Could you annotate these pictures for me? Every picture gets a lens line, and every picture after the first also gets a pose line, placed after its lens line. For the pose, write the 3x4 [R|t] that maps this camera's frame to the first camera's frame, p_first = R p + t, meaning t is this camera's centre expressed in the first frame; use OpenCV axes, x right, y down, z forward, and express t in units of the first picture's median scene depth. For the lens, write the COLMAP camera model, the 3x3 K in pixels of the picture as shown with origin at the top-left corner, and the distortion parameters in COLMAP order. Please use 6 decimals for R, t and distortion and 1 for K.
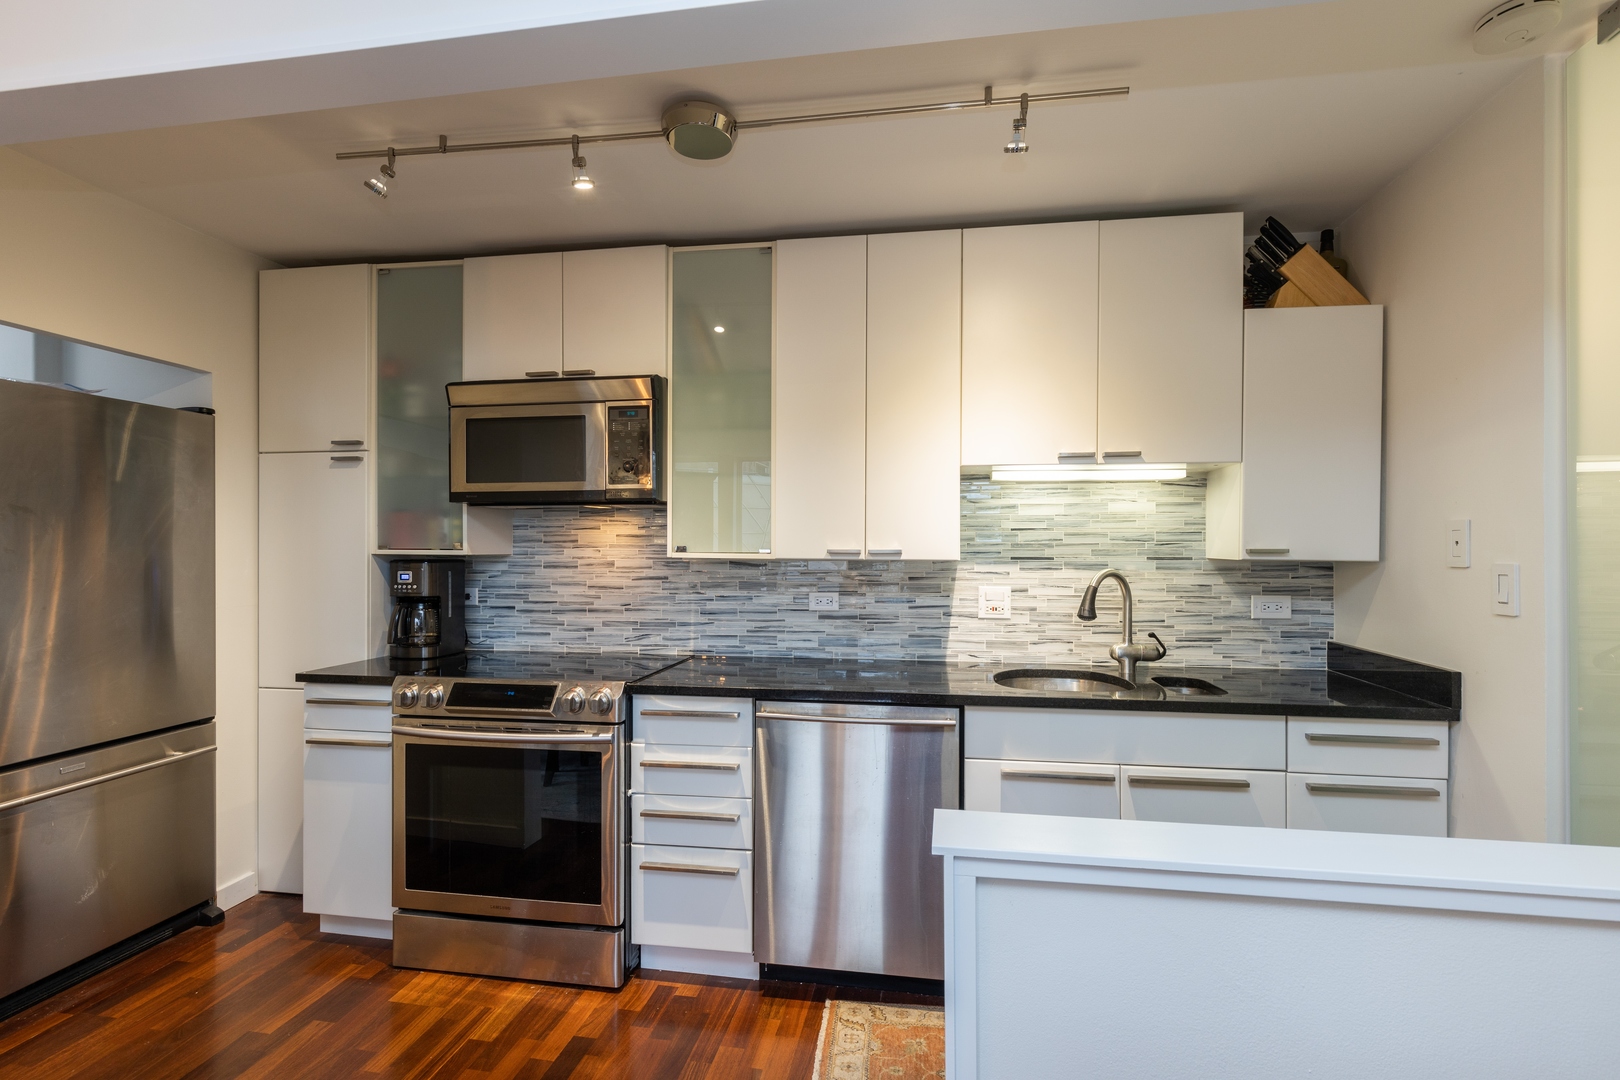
lens RADIAL K [[762.3, 0, 812.2], [0, 762.3, 545.5], [0, 0, 1]] dist [0.004936, 0.000325]
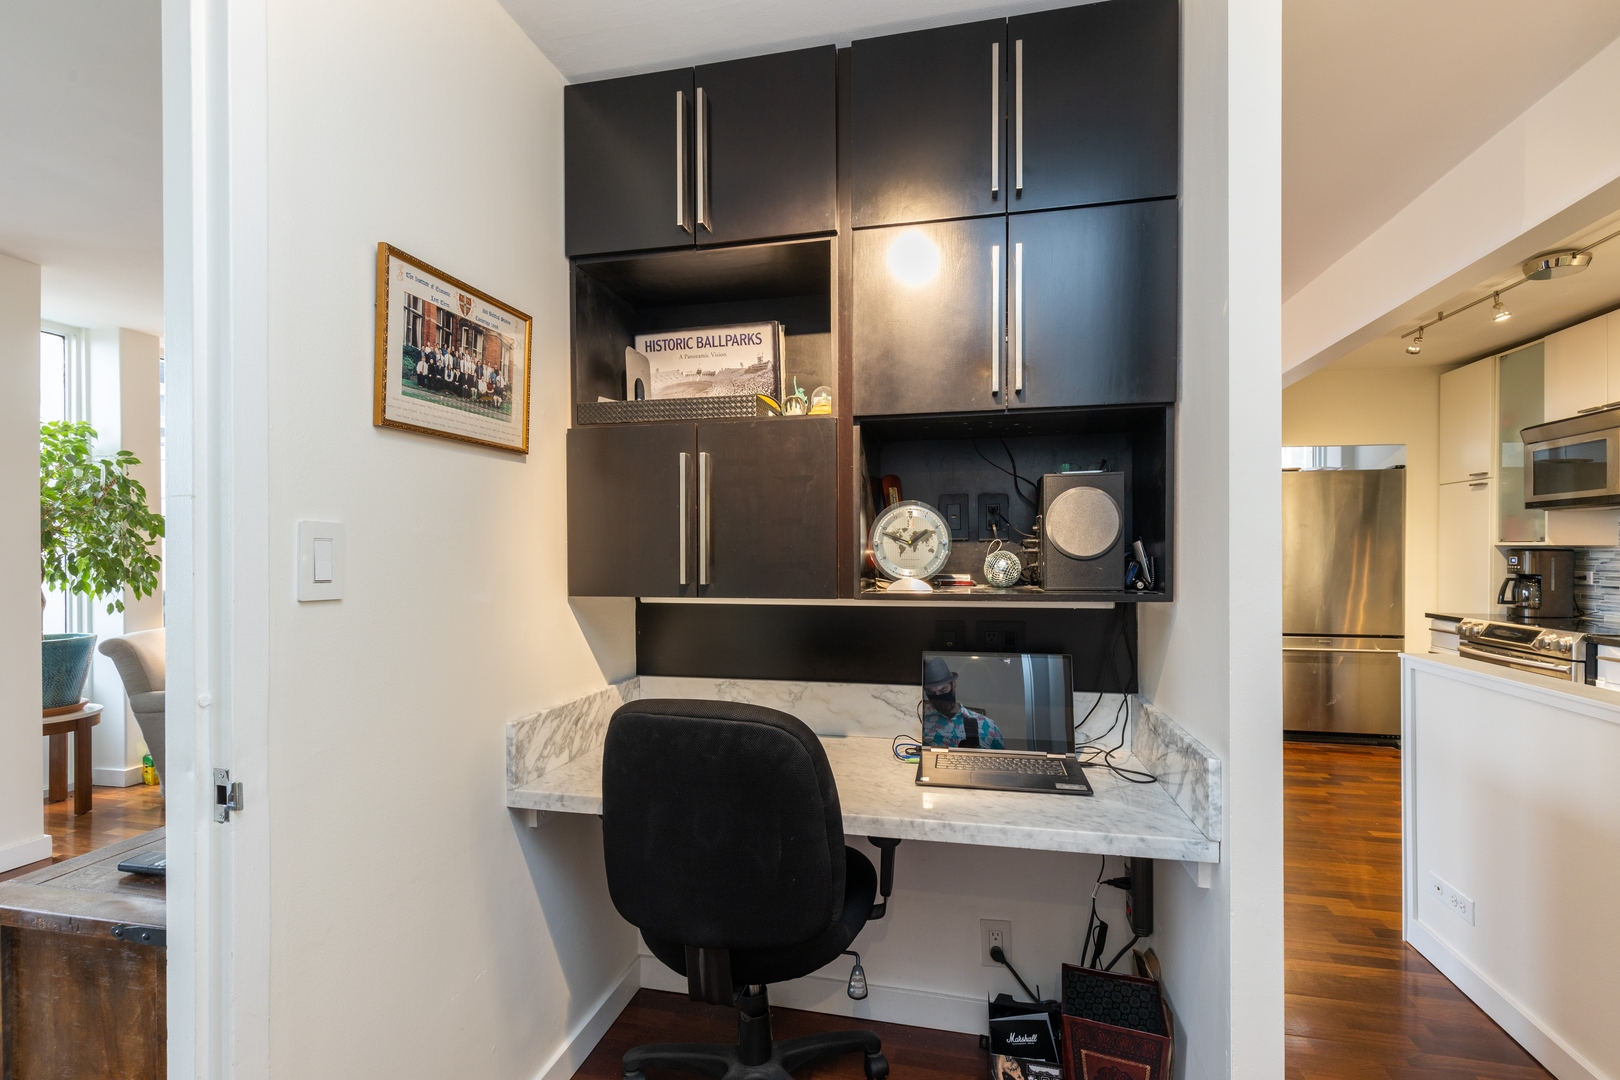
lens RADIAL K [[730.5, 0, 811.2], [0, 730.5, 547.6], [0, 0, 1]] dist [-0.000113, 0.000018]
pose [[-0.057621, -0.004027, -0.998330, 0.965948], [0.002406, 0.999988, -0.004172, 0.018576], [0.998336, -0.002642, -0.057611, -0.282526]]
